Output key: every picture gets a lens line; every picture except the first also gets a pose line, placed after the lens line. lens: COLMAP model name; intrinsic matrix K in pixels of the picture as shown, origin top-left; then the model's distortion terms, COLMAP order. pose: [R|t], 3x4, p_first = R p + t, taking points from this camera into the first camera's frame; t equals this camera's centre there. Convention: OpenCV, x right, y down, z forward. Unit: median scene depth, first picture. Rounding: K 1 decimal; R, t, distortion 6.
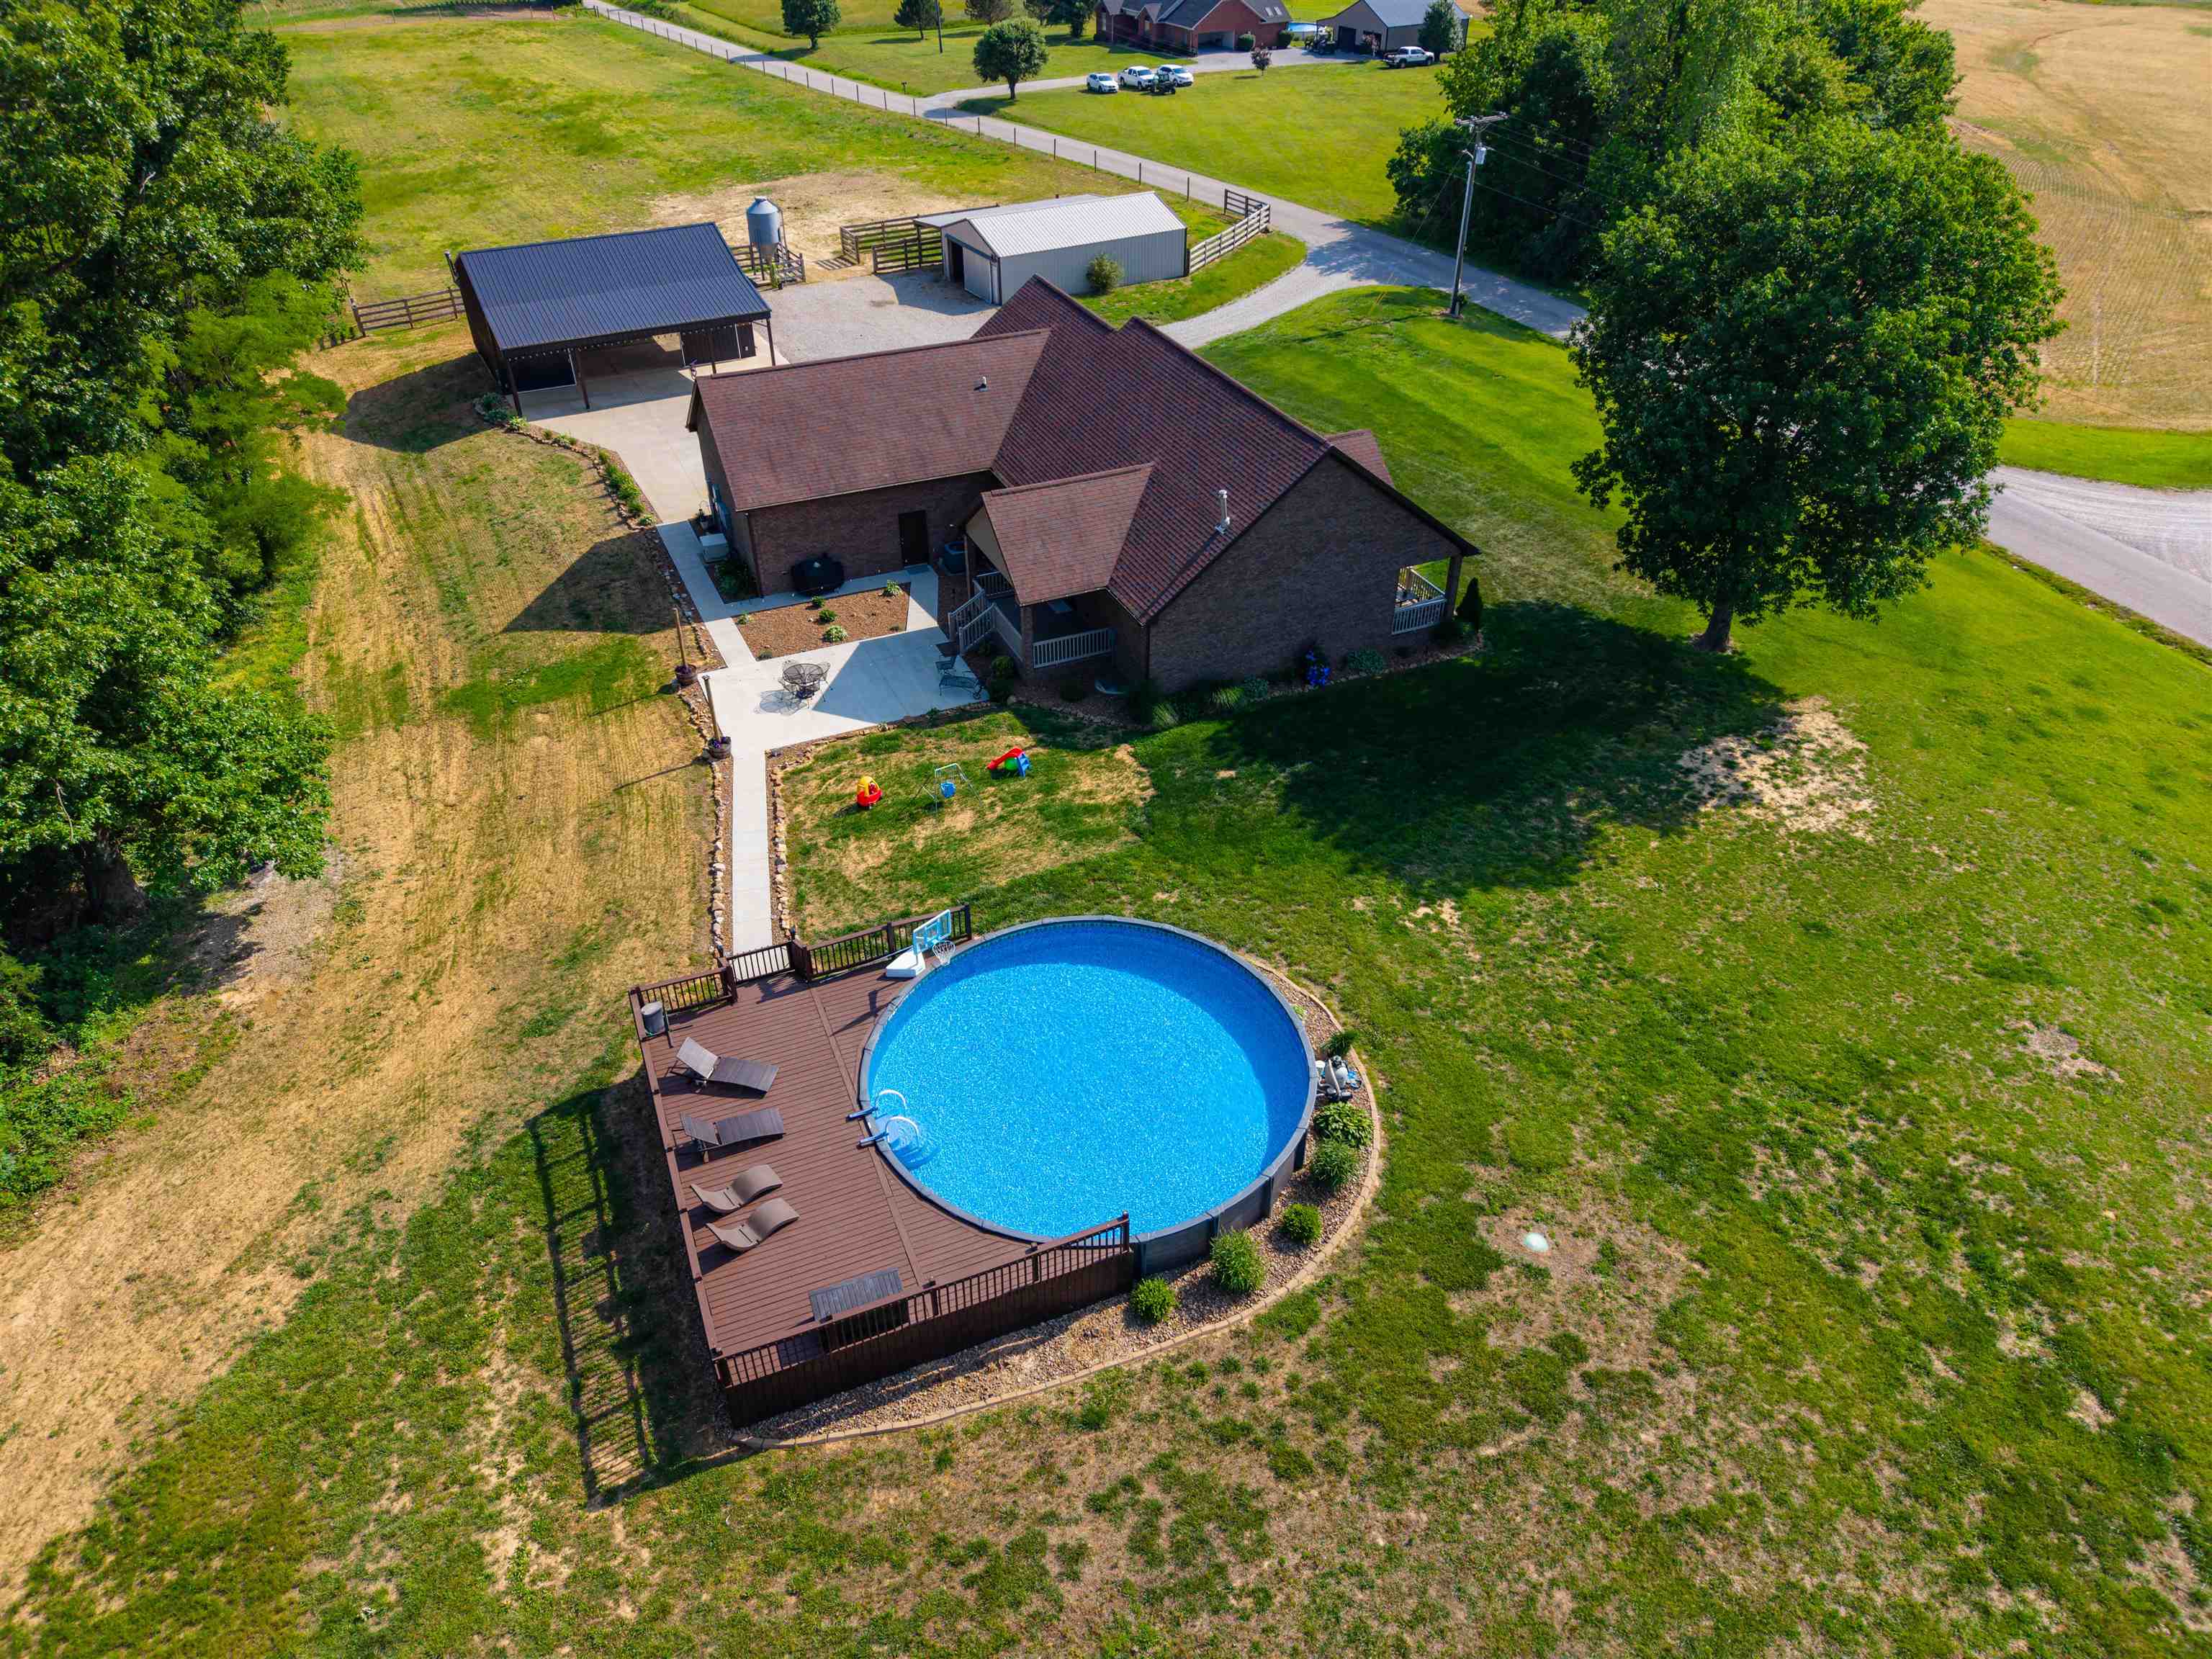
lens RADIAL K [[1485.0, 0, 1127.9], [0, 1485.0, 830.9], [0, 0, 1]] dist [0.000593, 0.006687]
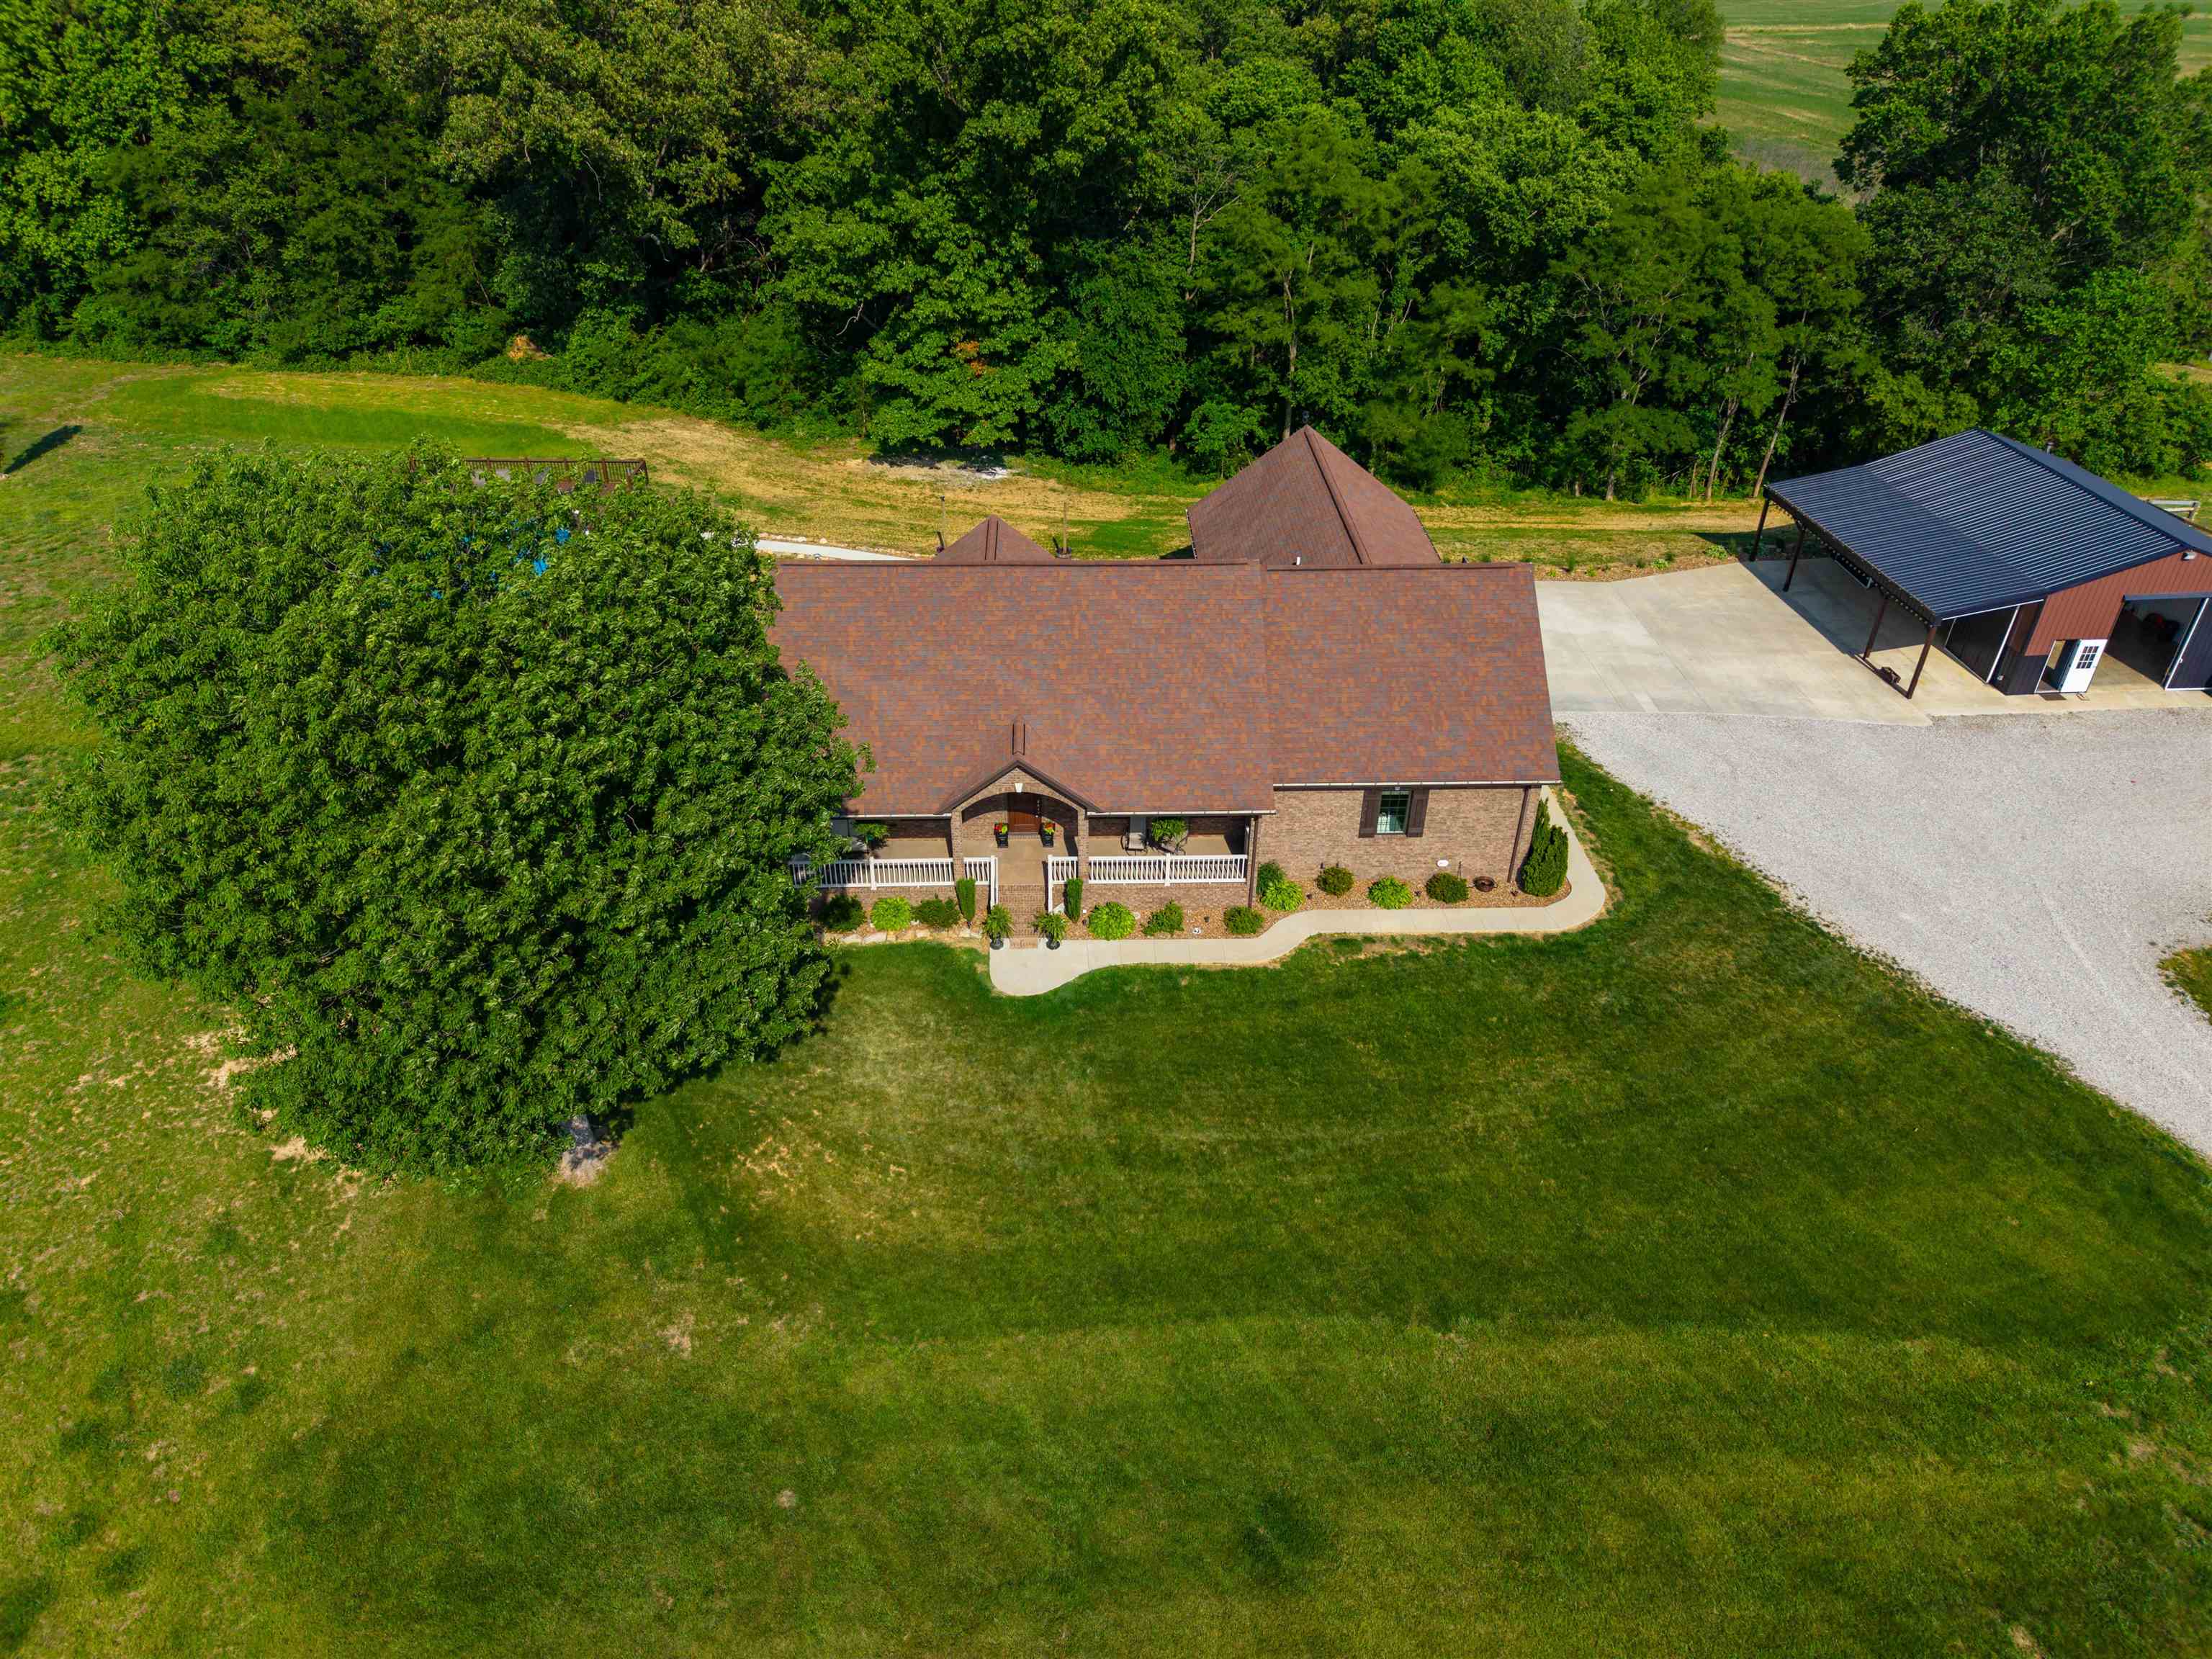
lens RADIAL K [[1478.6, 0, 1106.0], [0, 1478.6, 829.5], [0, 0, 1]] dist [0.018905, -0.020592]
pose [[-0.387309, 0.505324, -0.771129, 0.893453], [-0.547953, 0.546482, 0.633328, -0.904341], [0.741444, 0.667836, 0.065237, 1.247177]]
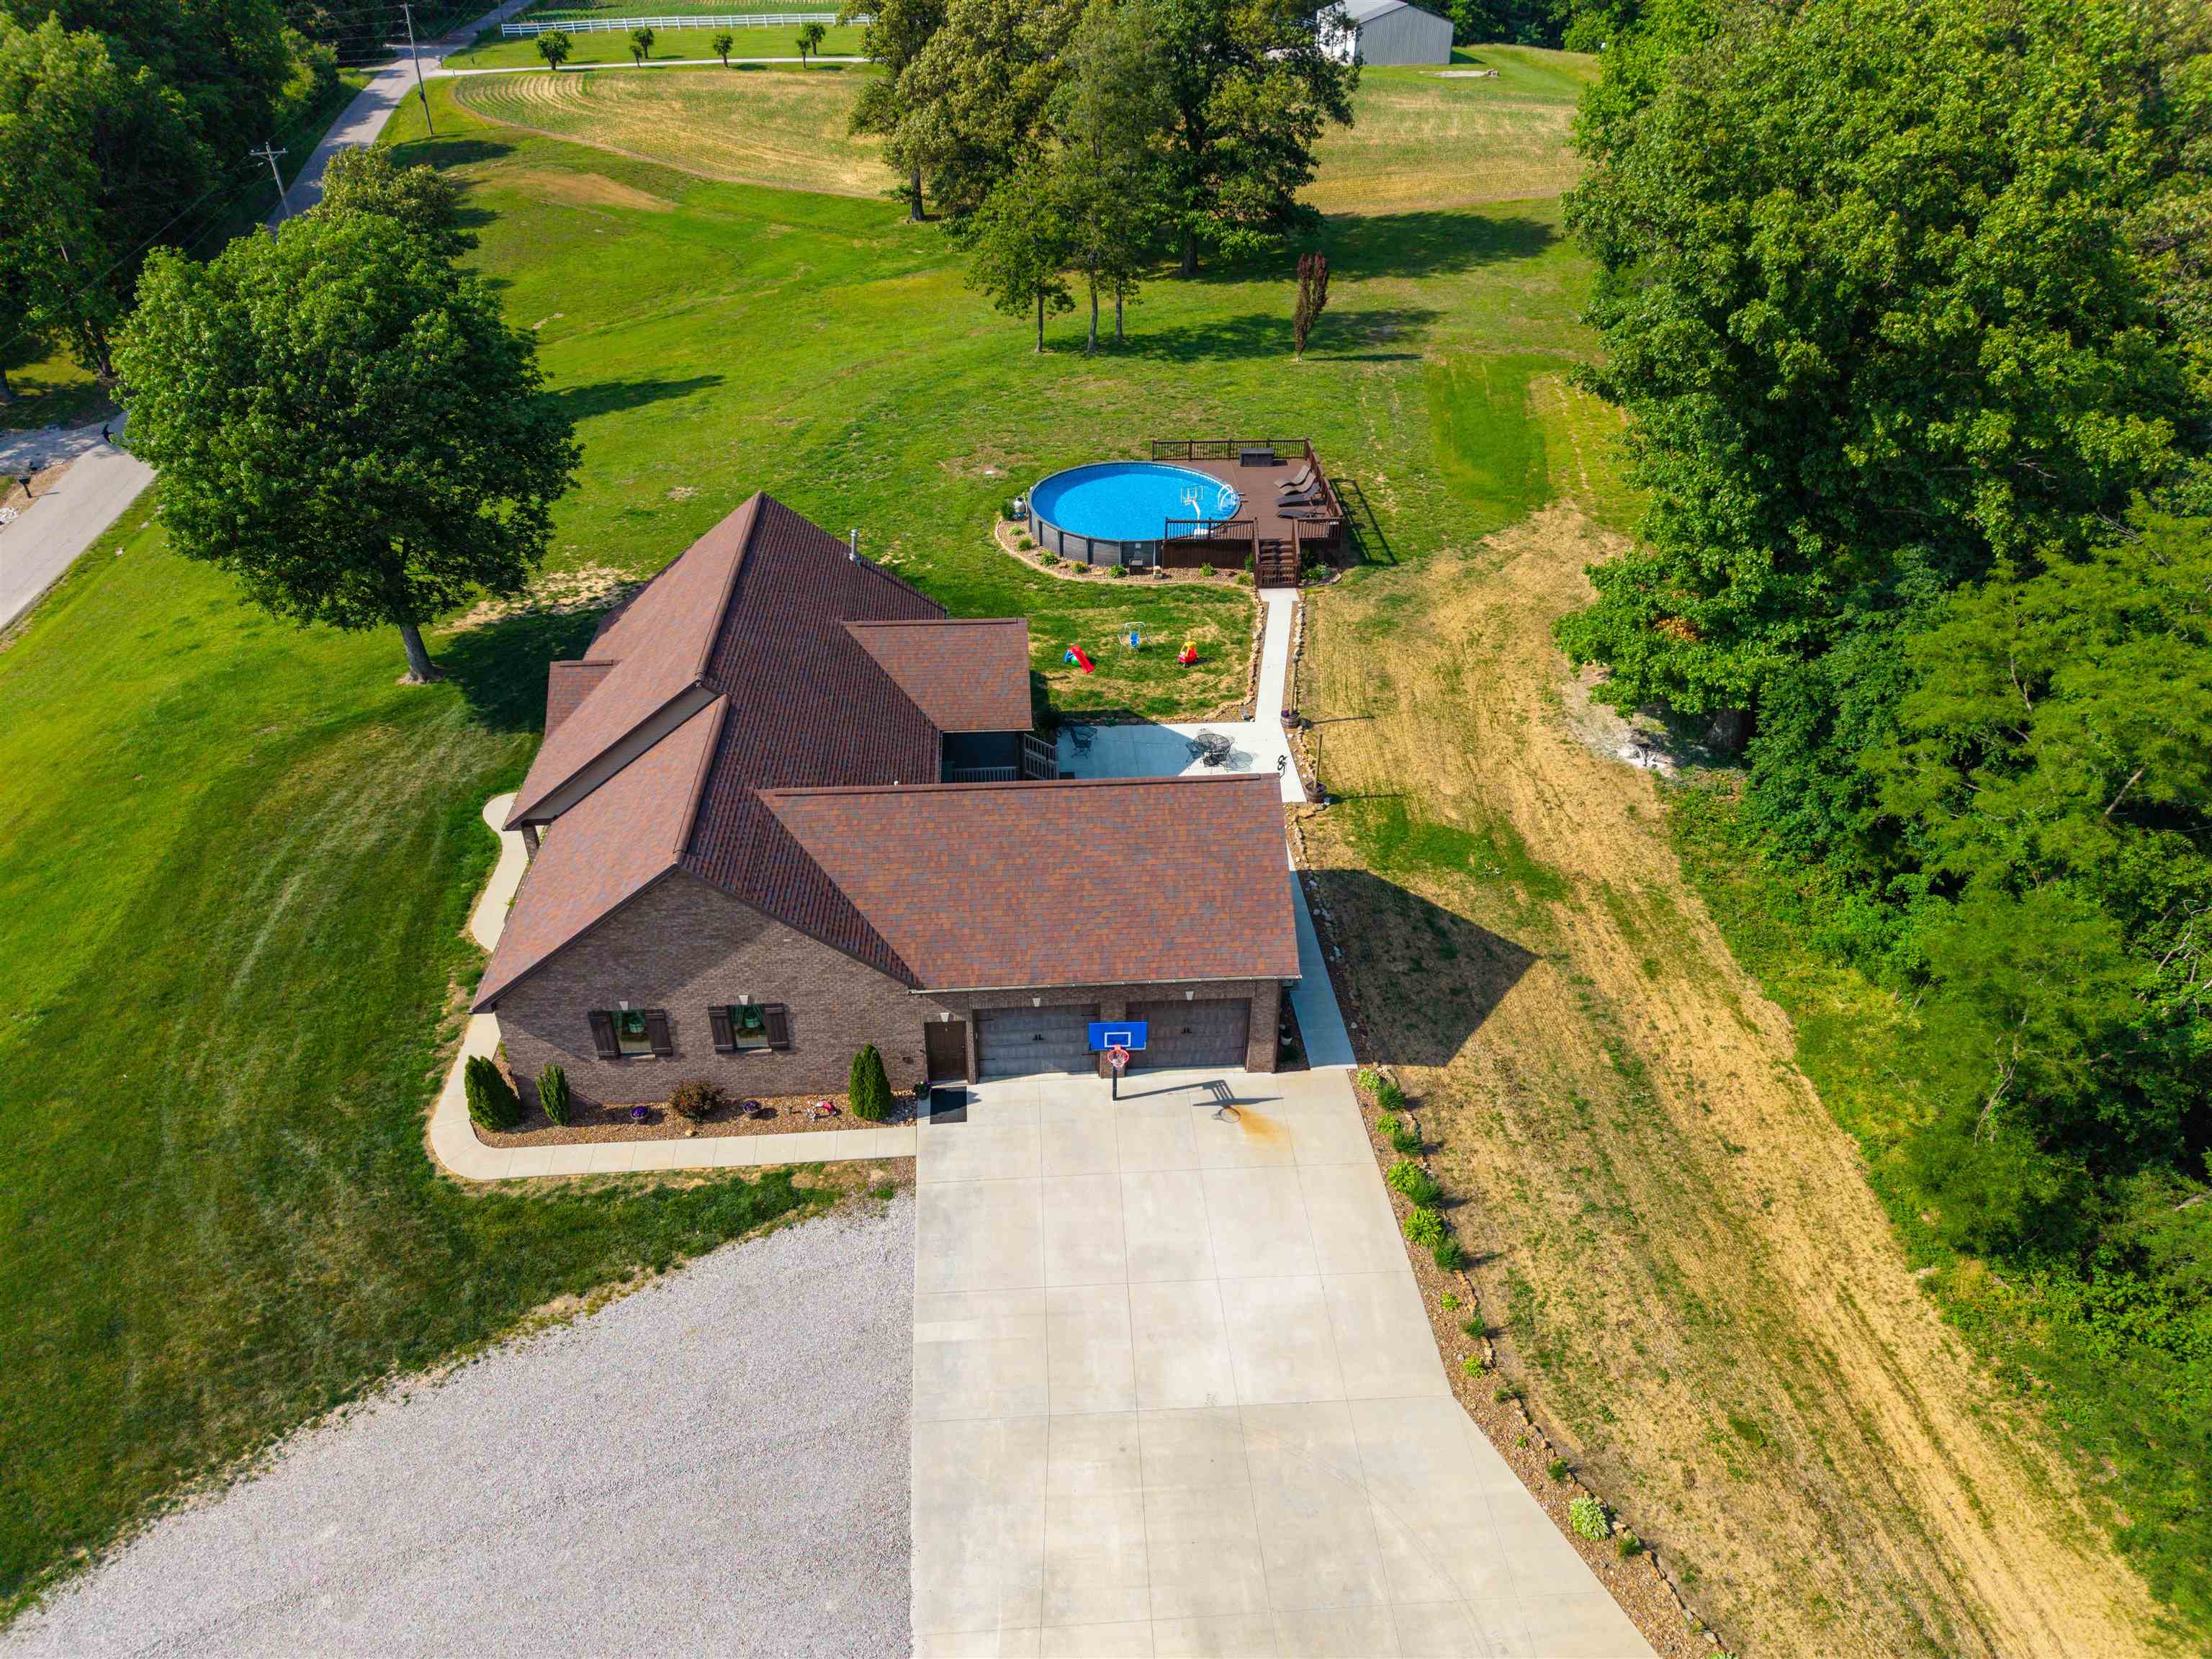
lens RADIAL K [[1477.4, 0, 1106.0], [0, 1477.4, 829.5], [0, 0, 1]] dist [0.090637, -0.130000]
pose [[-0.935031, -0.203630, 0.290261, -0.527086], [0.201845, 0.367343, 0.907919, -1.208903], [-0.291505, 0.907521, -0.302376, 1.562121]]
